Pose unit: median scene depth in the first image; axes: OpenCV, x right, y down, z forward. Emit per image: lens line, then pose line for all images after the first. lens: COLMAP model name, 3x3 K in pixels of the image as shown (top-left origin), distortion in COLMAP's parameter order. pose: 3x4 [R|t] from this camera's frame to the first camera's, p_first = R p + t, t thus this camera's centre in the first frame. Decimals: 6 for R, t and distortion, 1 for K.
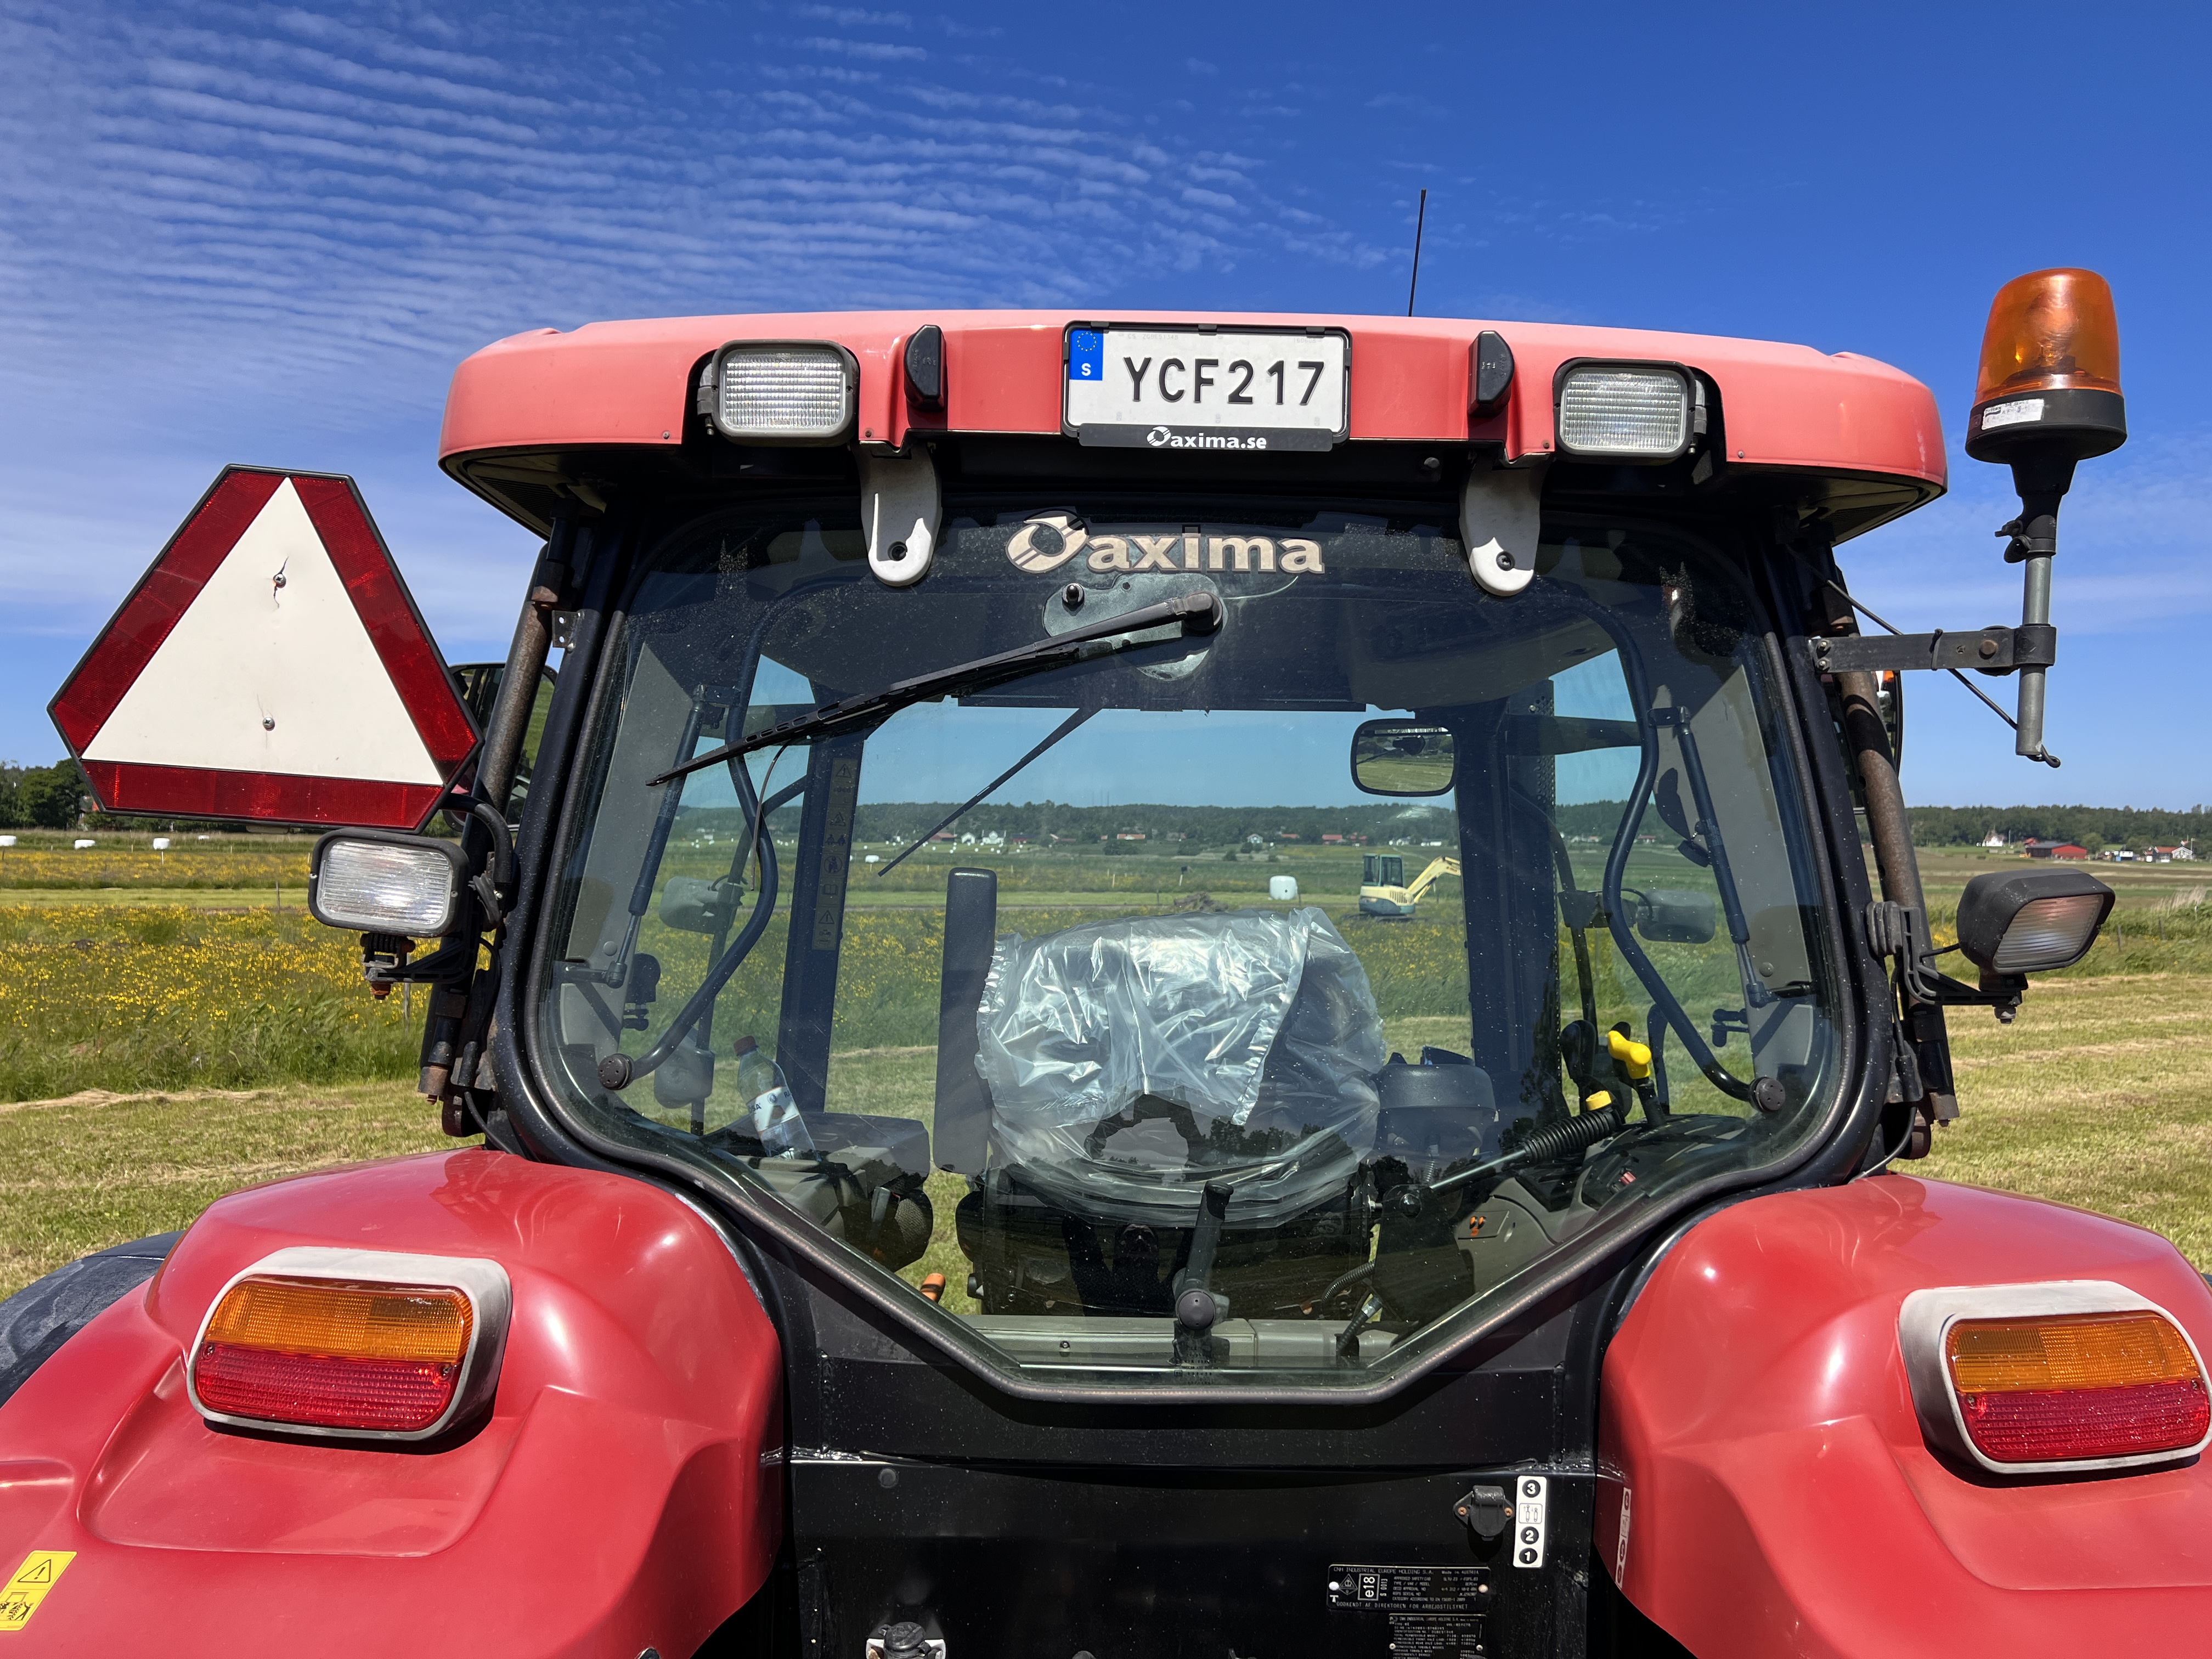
lens RADIAL K [[1697.4, 0, 1112.7], [0, 1697.4, 831.2], [0, 0, 1]] dist [0.047320, -0.044647]
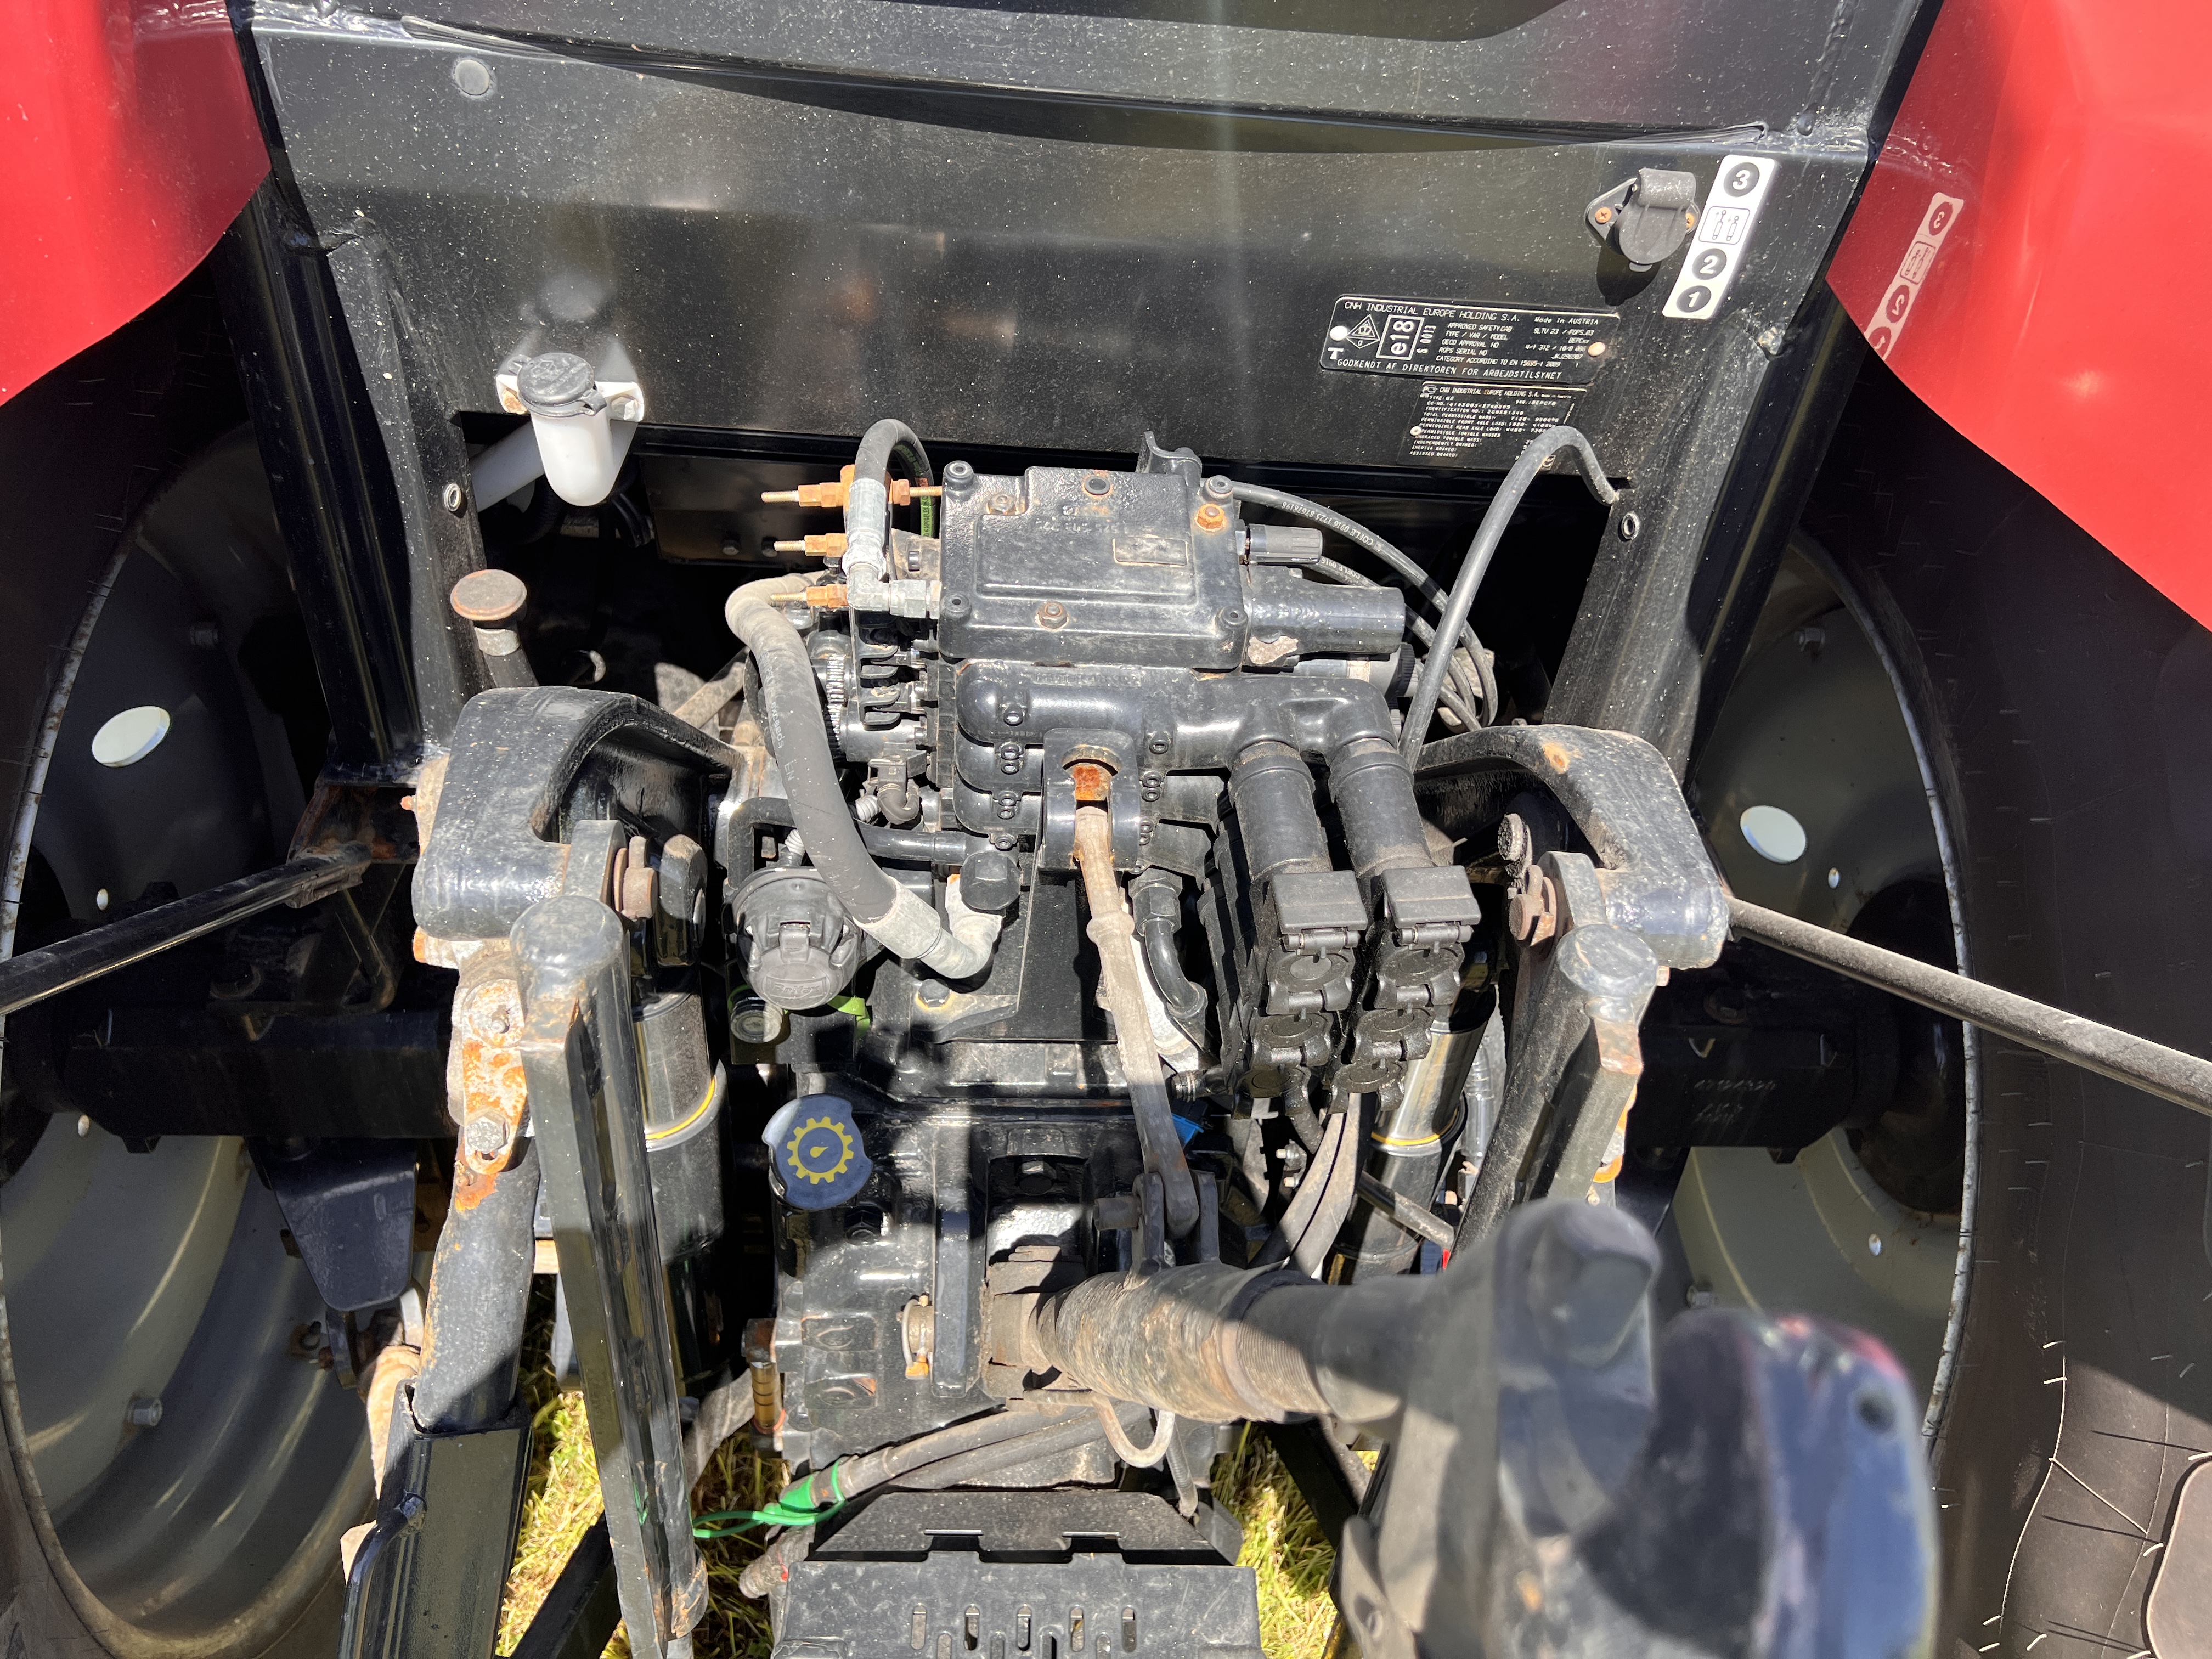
lens RADIAL K [[1697.4, 0, 1122.6], [0, 1697.4, 817.3], [0, 0, 1]] dist [0.047320, -0.044647]
pose [[0.995297, 0.025263, 0.093518, 0.010729], [-0.081765, 0.736766, 0.671186, 0.182621], [-0.051945, -0.675676, 0.735366, 0.468766]]
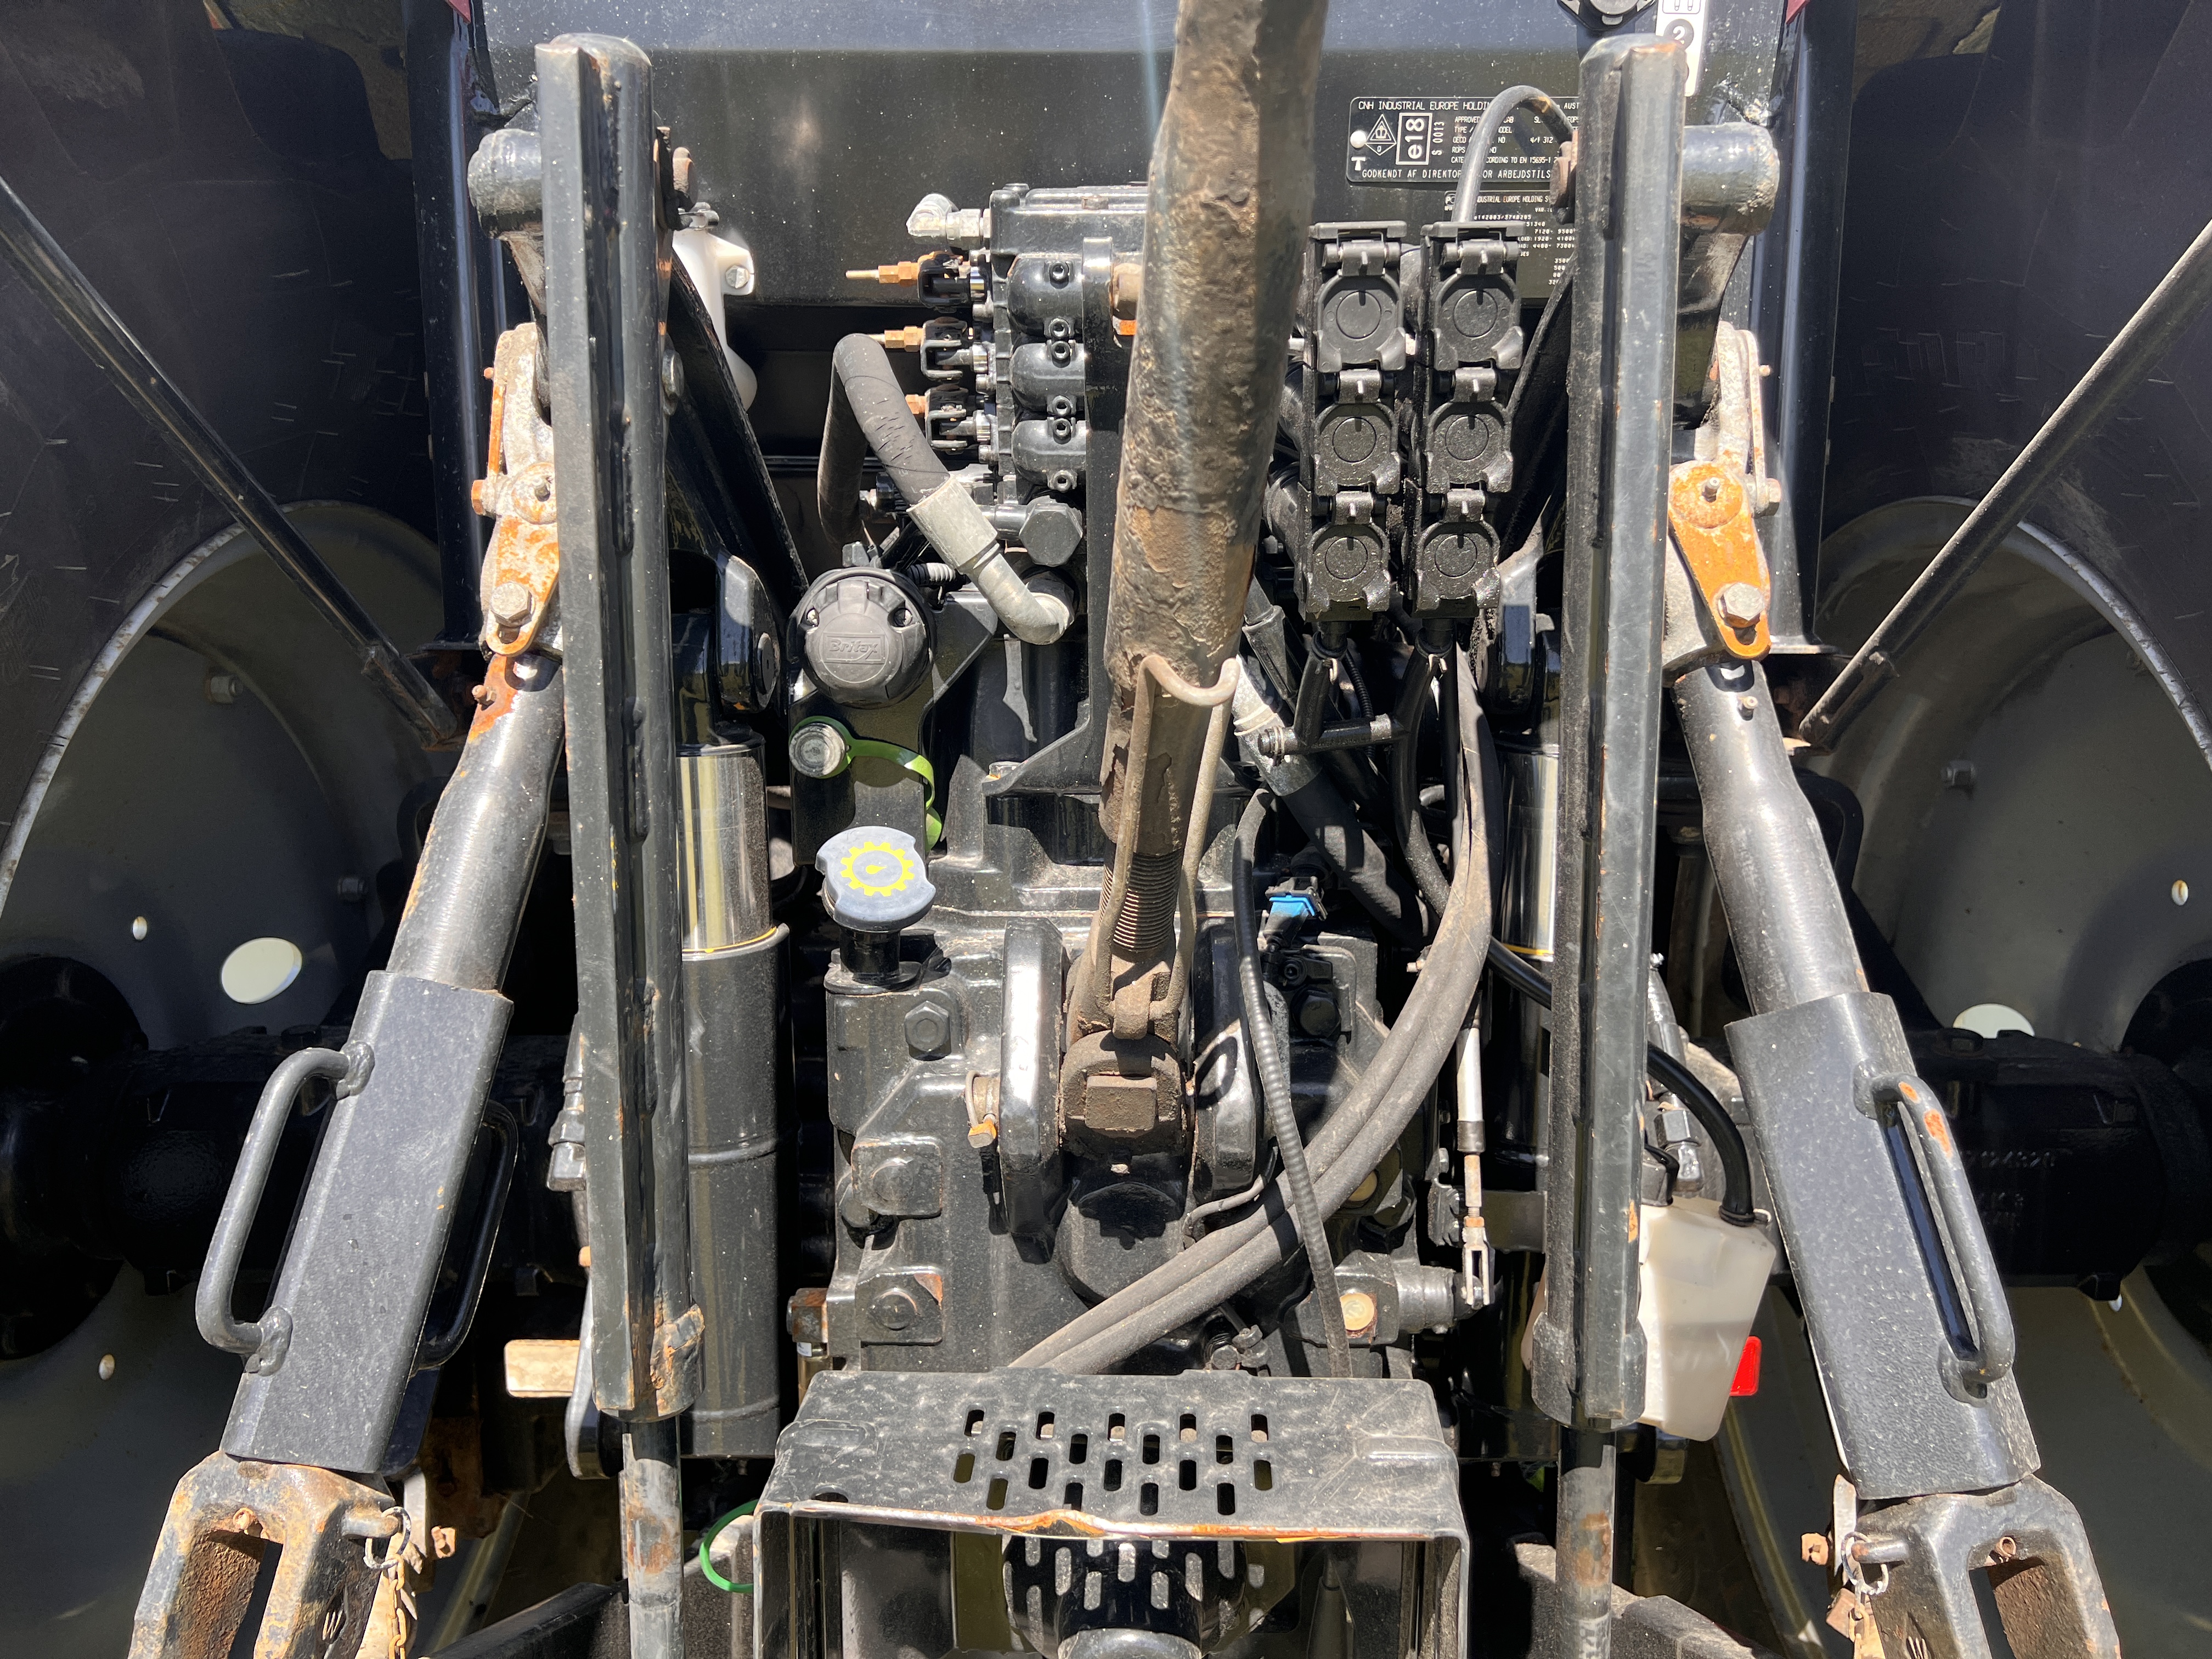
lens RADIAL K [[1697.4, 0, 1111.6], [0, 1697.4, 793.4], [0, 0, 1]] dist [0.047320, -0.044647]
pose [[0.999681, -0.011357, -0.022549, 0.048285], [0.015444, 0.981610, 0.190269, 0.534096], [0.019974, -0.190557, 0.981473, 0.323659]]
